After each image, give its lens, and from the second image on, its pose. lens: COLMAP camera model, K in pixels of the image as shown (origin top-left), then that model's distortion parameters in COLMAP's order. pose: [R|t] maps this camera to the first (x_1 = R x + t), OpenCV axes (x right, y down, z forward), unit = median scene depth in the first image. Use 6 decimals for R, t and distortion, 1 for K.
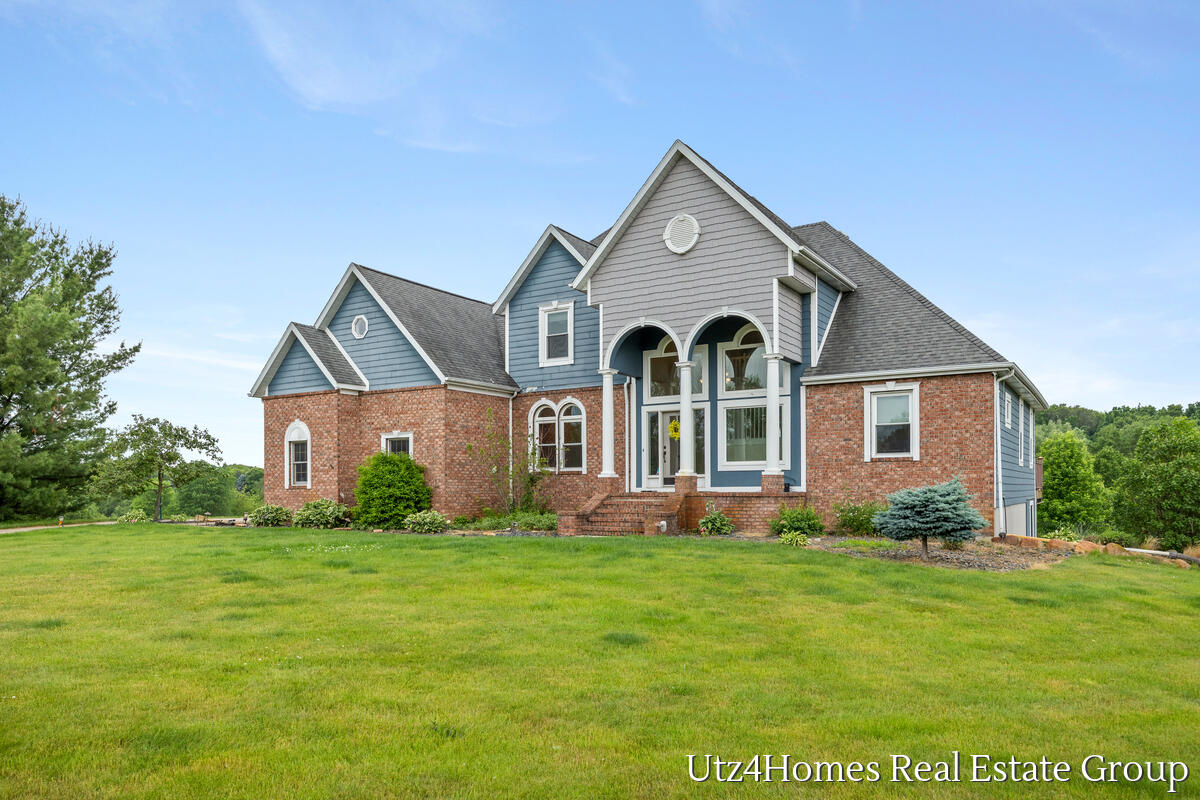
lens RADIAL K [[823.0, 0, 600.0], [0, 823.0, 400.0], [0, 0, 1]] dist [0.002788, 0.000118]
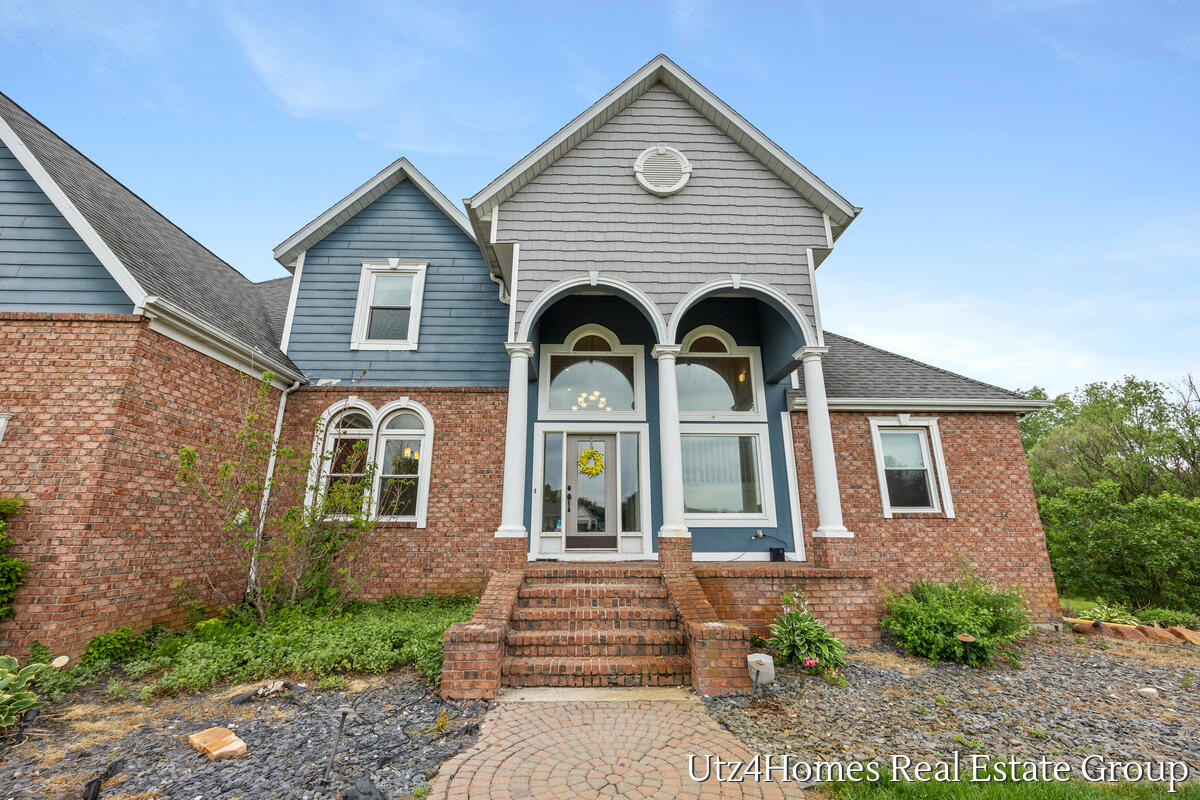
lens RADIAL K [[476.8, 0, 600.7], [0, 476.8, 389.5], [0, 0, 1]] dist [-0.003628, -0.000479]
pose [[0.829806, 0.166165, 0.532739, -0.114778], [-0.066162, 0.977202, -0.201740, 0.055999], [-0.554116, 0.132158, 0.821882, 0.665083]]
